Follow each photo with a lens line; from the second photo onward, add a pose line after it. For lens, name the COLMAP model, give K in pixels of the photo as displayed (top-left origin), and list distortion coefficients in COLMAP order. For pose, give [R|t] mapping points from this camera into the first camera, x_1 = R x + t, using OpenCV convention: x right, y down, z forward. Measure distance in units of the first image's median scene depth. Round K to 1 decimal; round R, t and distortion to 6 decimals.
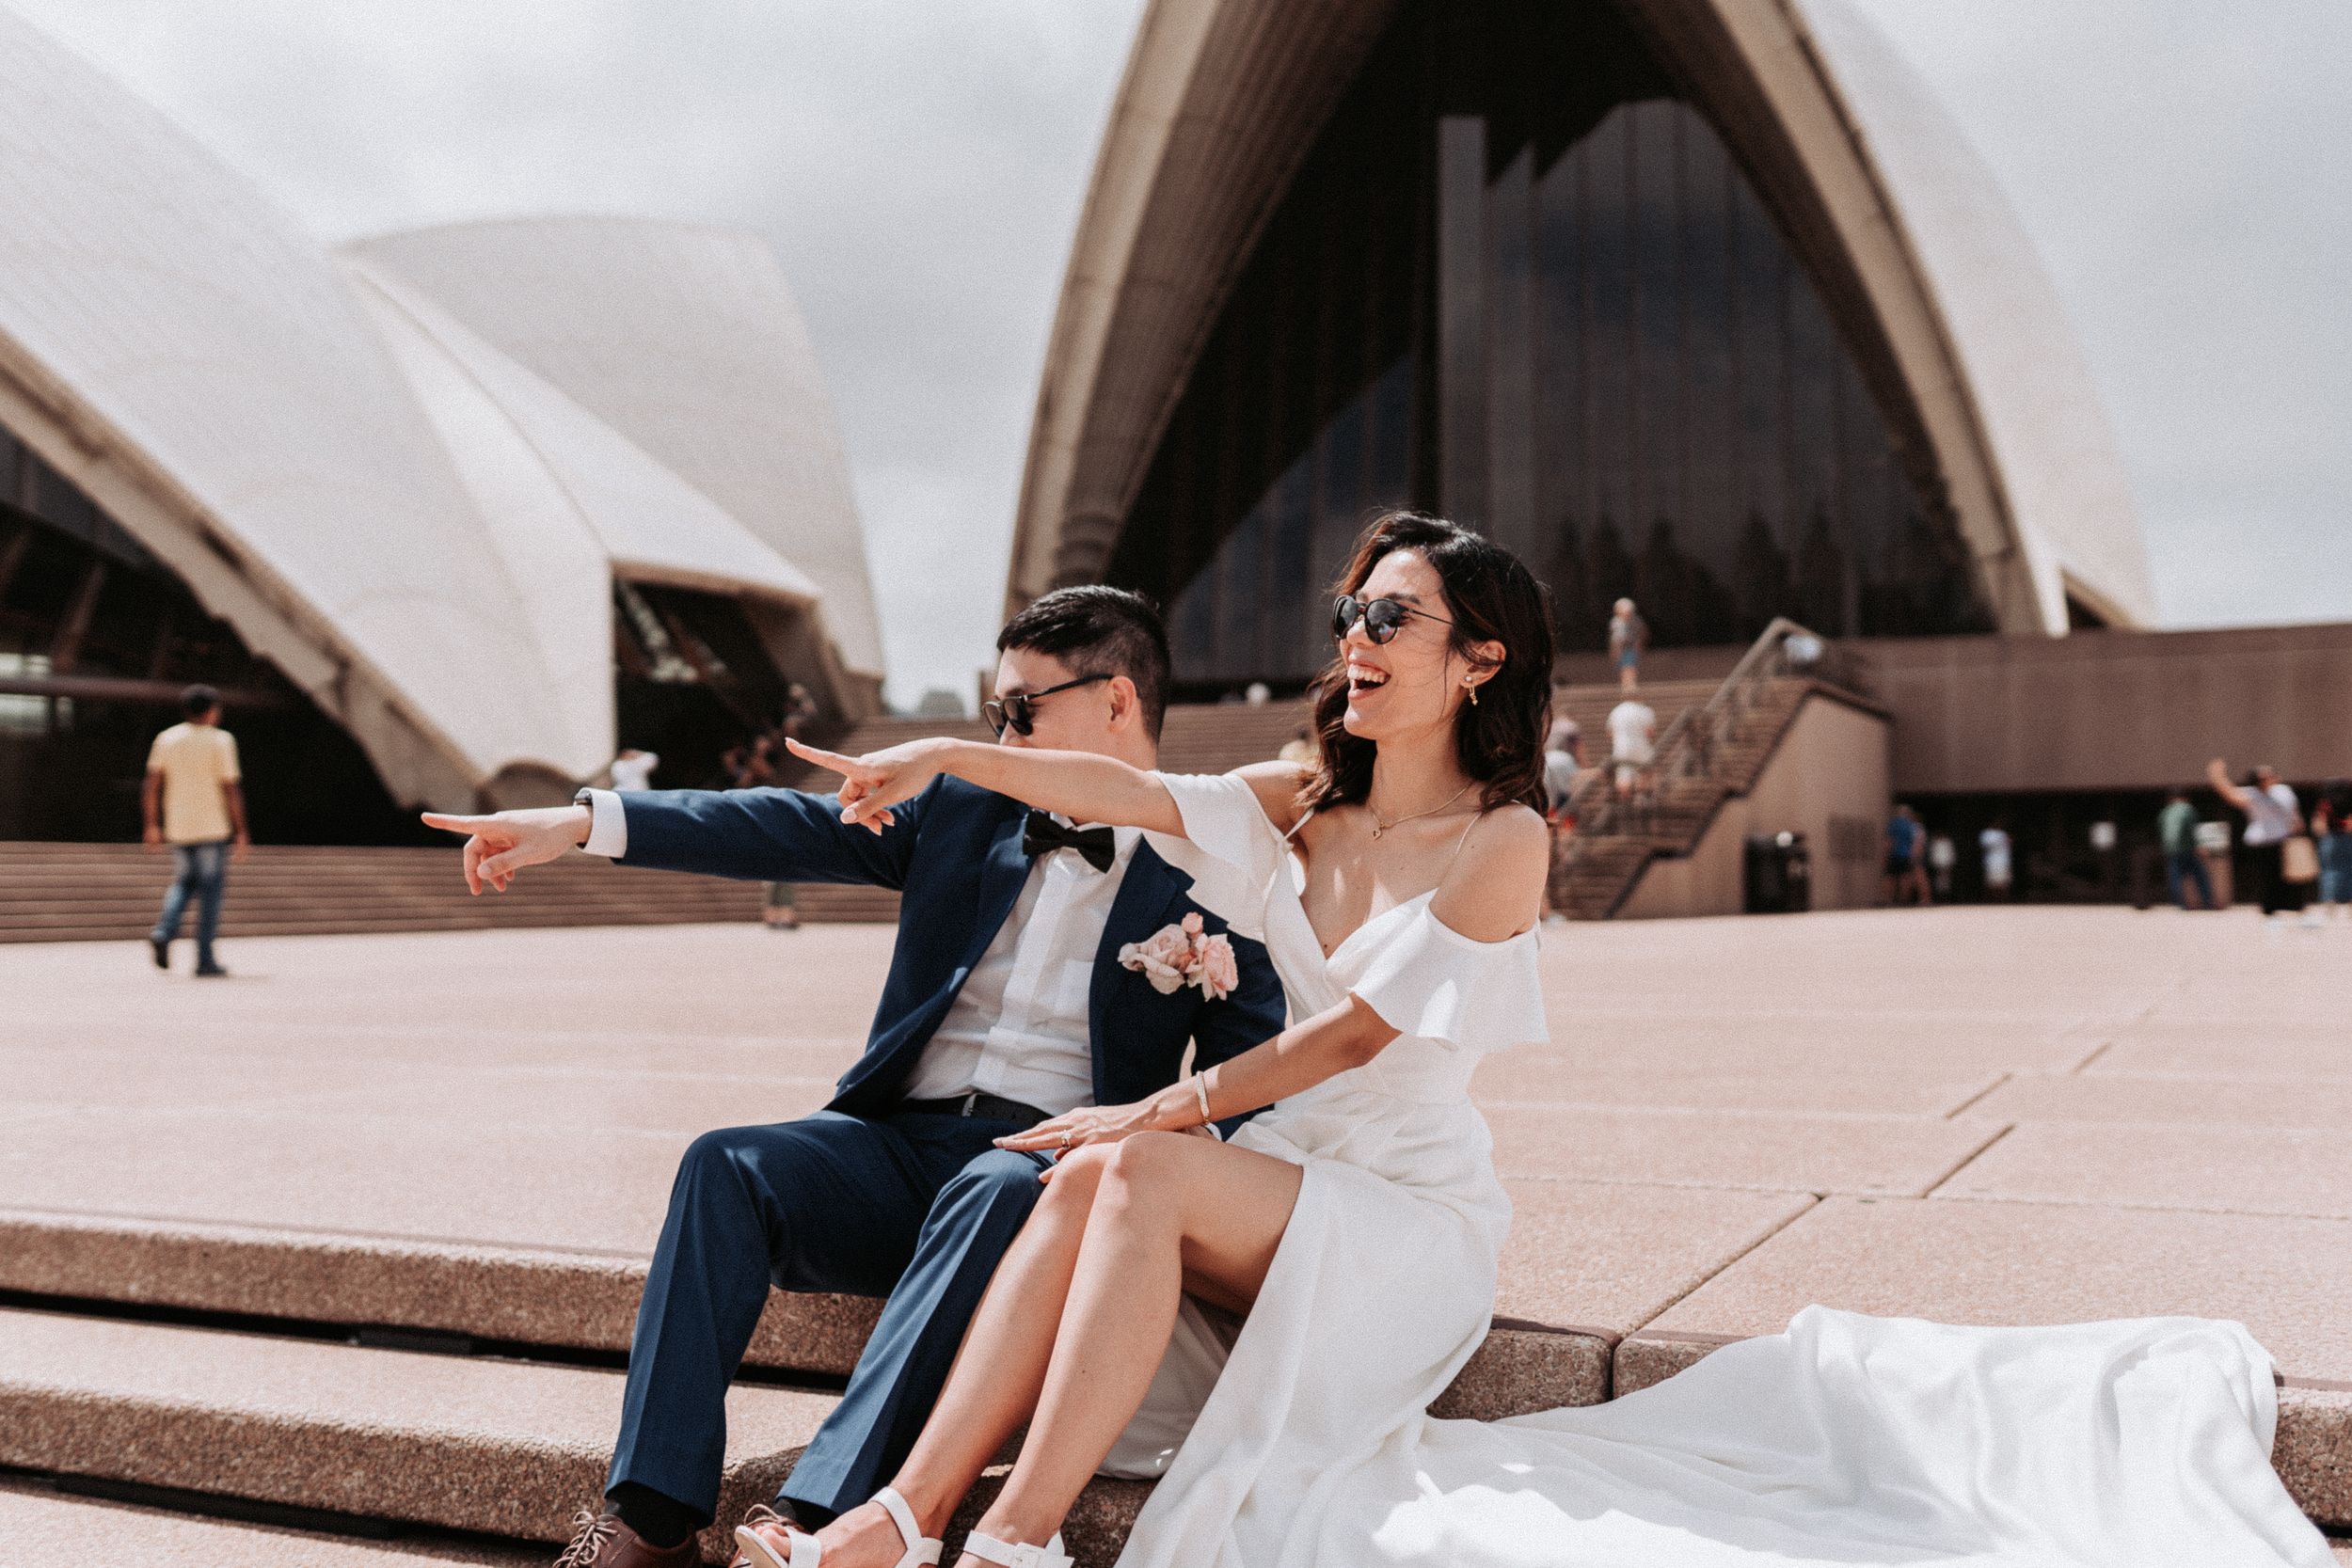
lens RADIAL K [[2231.3, 0, 1170.8], [0, 2231.3, 796.4], [0, 0, 1]] dist [-0.004344, 0.014335]
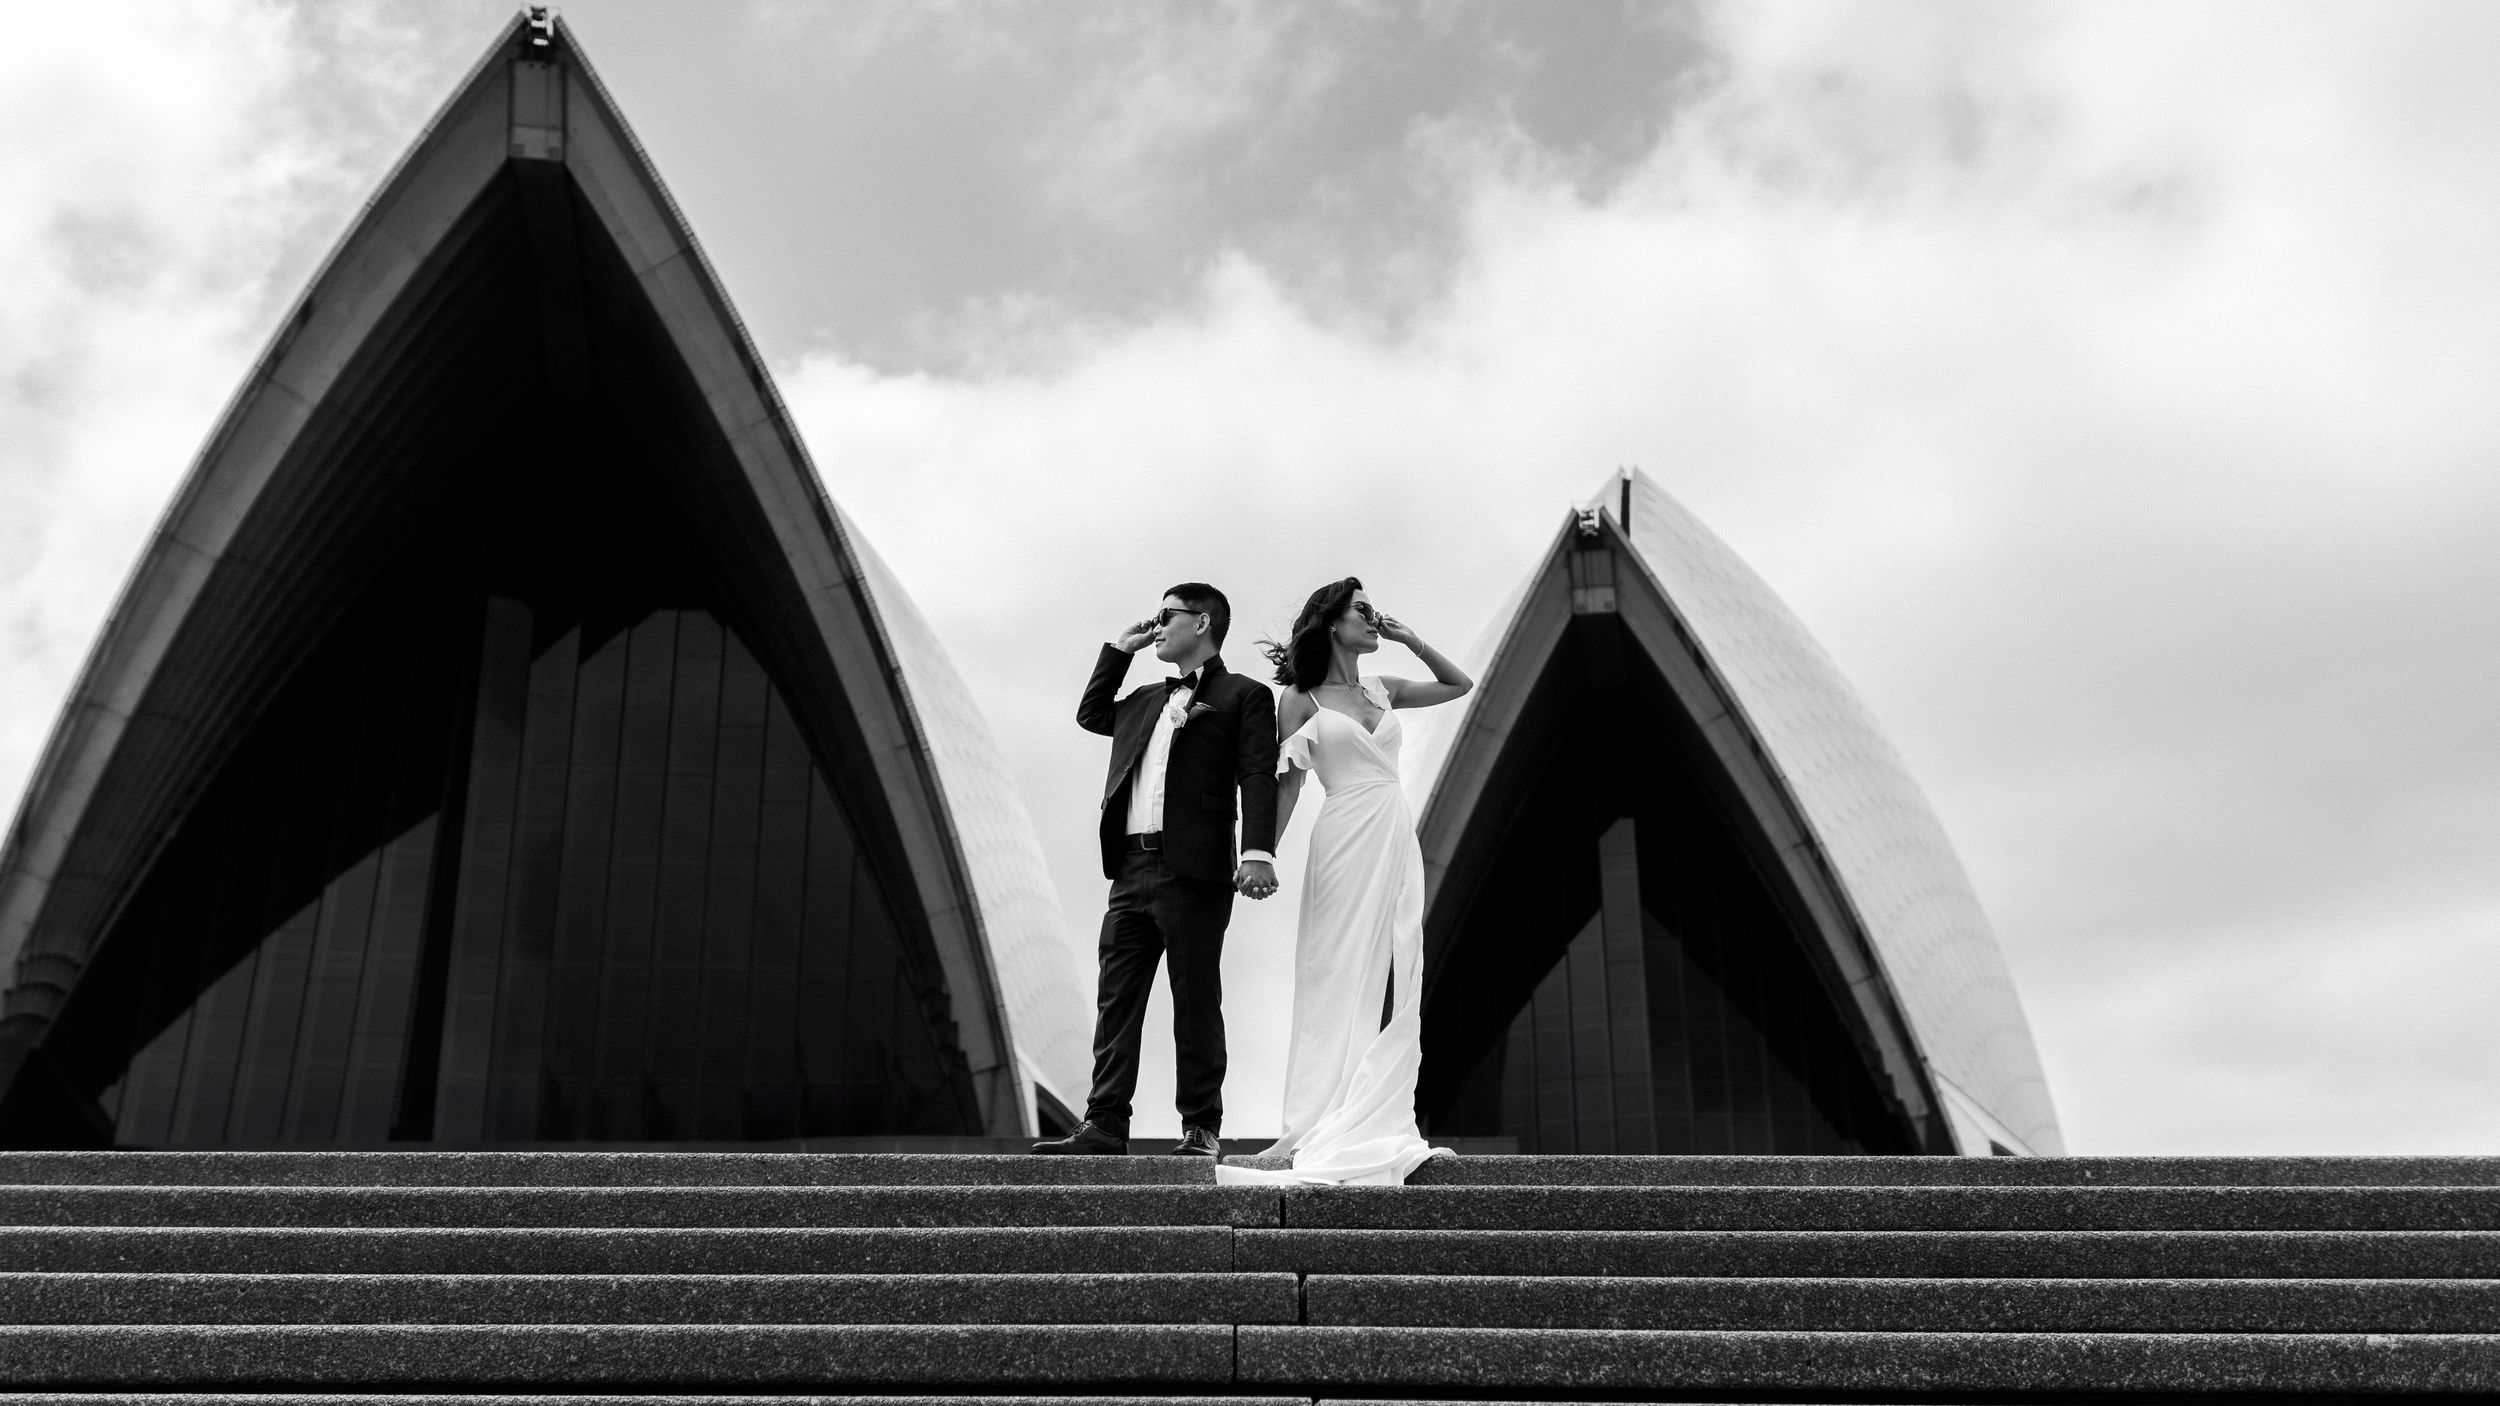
lens RADIAL K [[2526.7, 0, 1250.0], [0, 2526.7, 703.0], [0, 0, 1]] dist [-0.004504, 0.020767]
pose [[0.897786, 0.139533, 0.417745, -0.048472], [-0.028291, 0.964800, -0.261458, 0.033779], [-0.439523, 0.222915, 0.870132, -0.148835]]
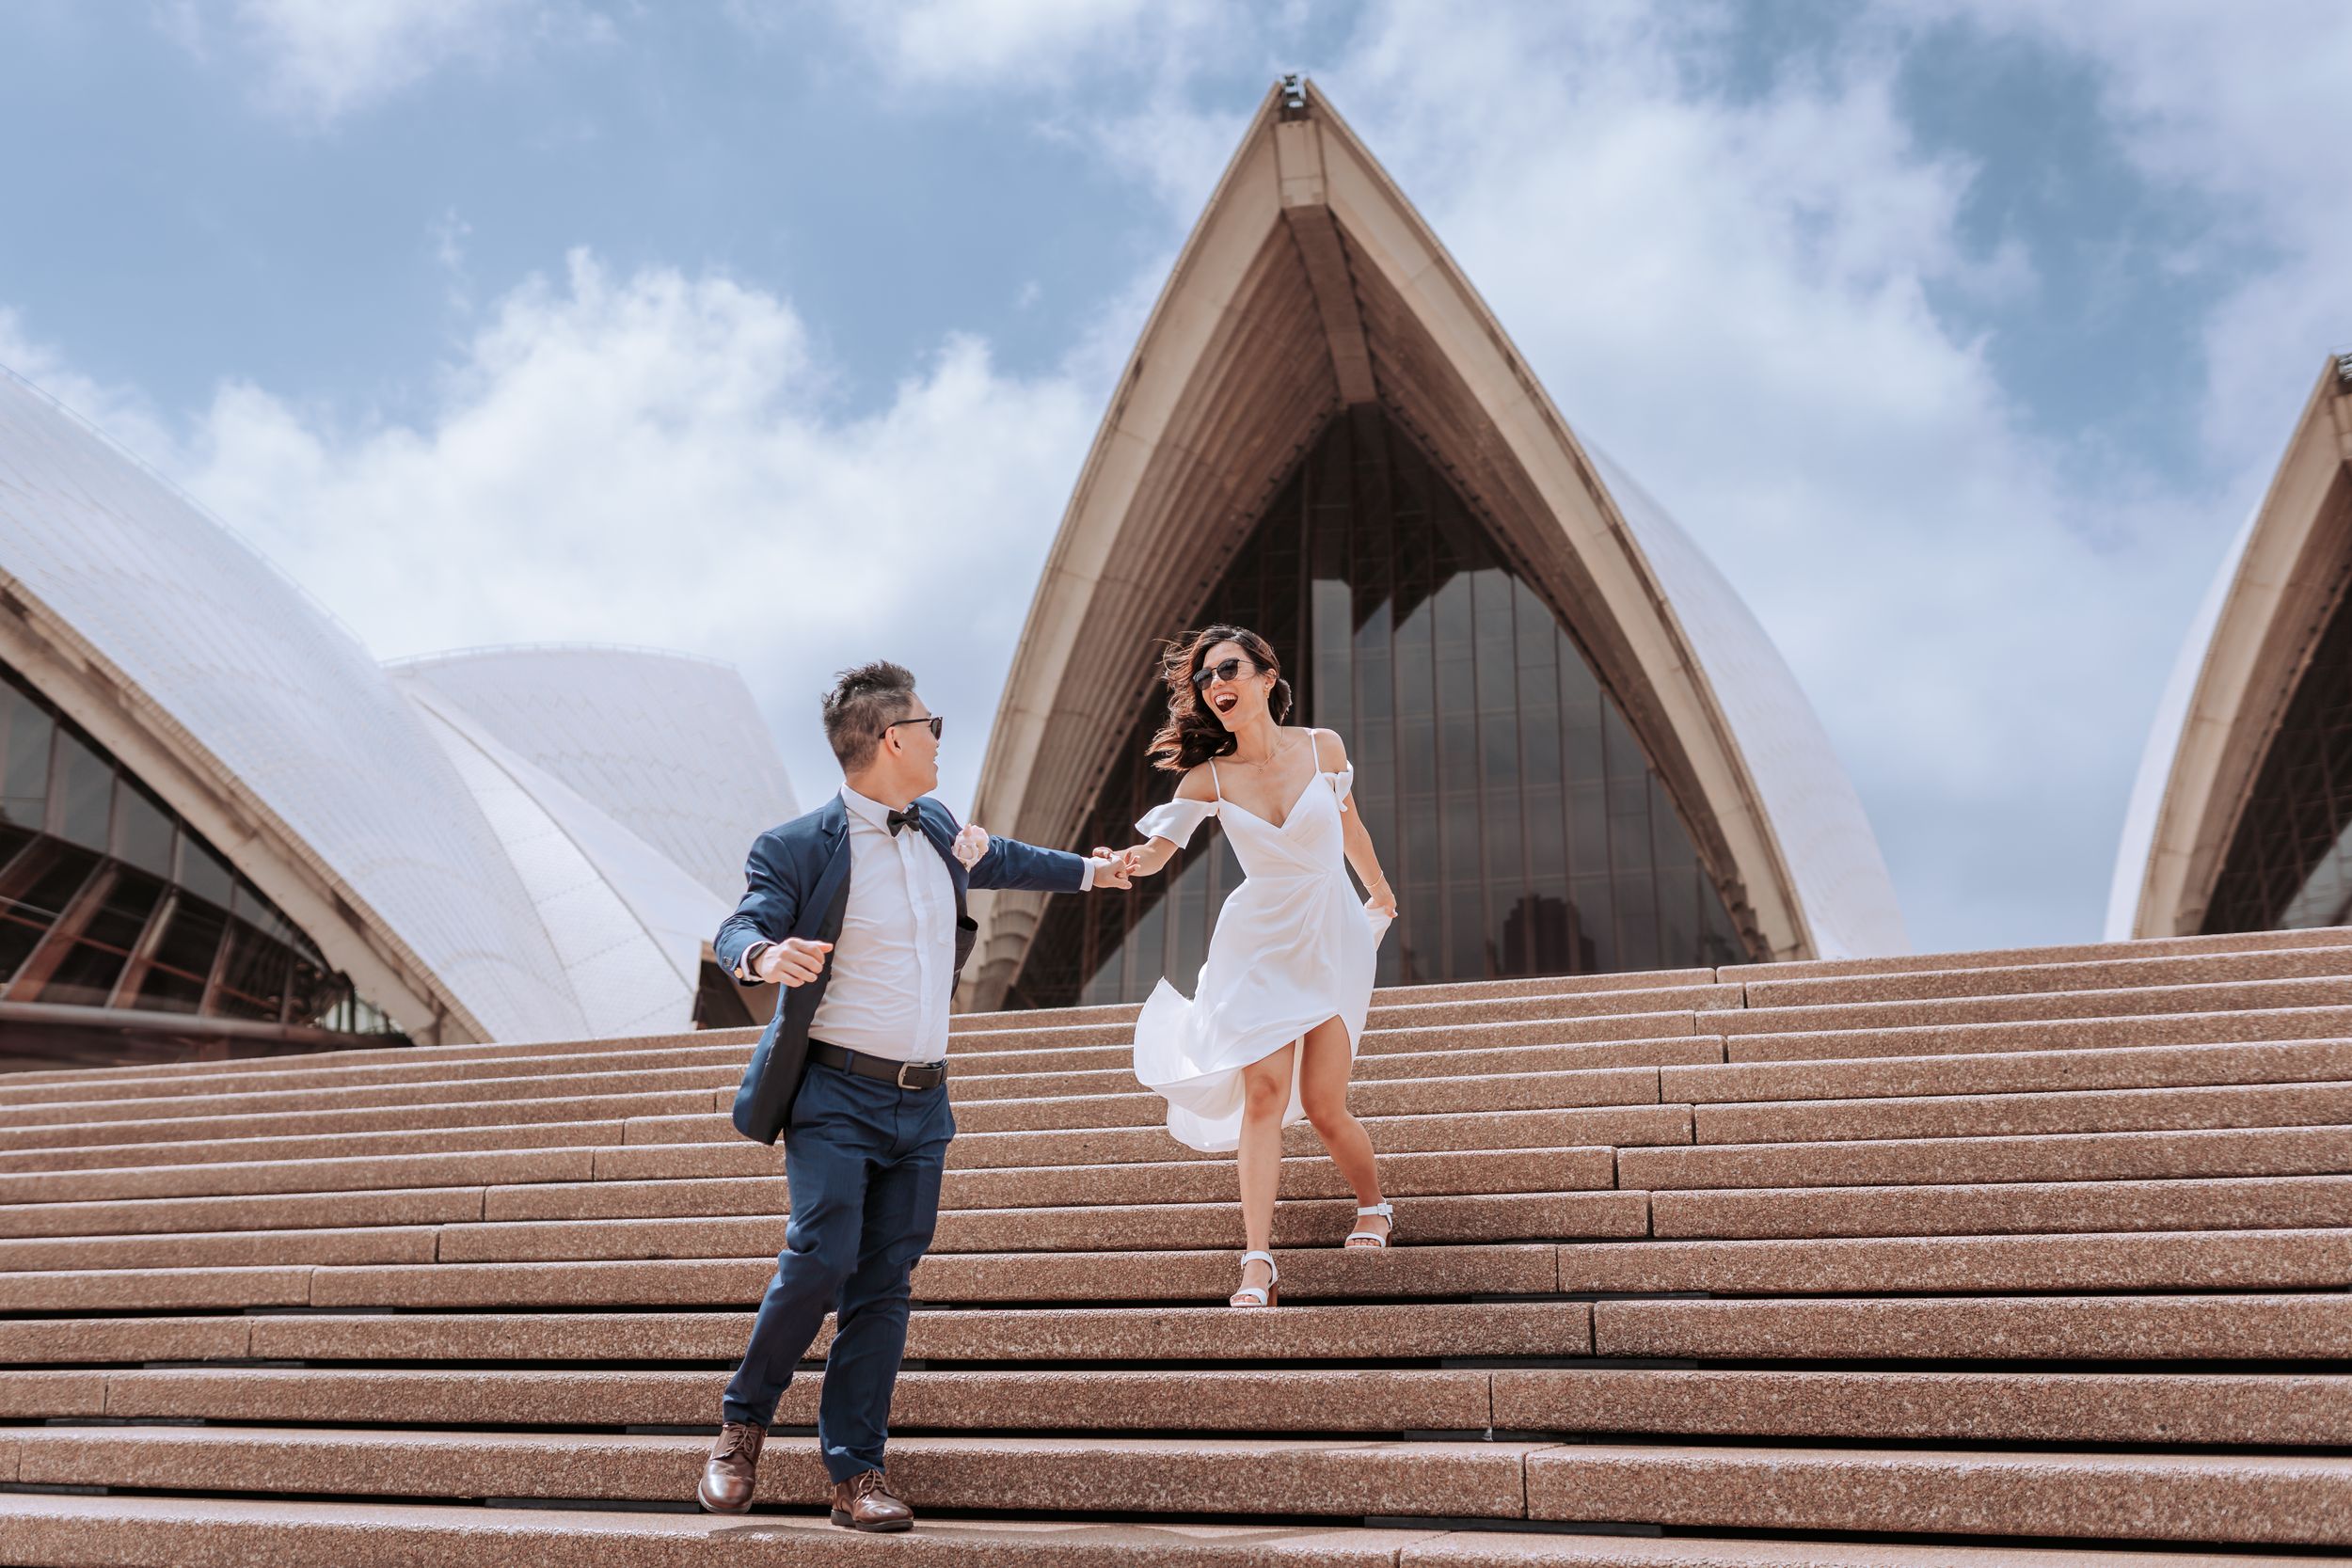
lens RADIAL K [[2231.3, 0, 1170.8], [0, 2231.3, 796.4], [0, 0, 1]] dist [-0.004344, 0.014335]
pose [[0.997135, 0.017139, 0.073676, -0.047797], [-0.002992, 0.982168, -0.187982, 0.034655], [-0.075584, 0.187223, 0.979405, -0.153747]]
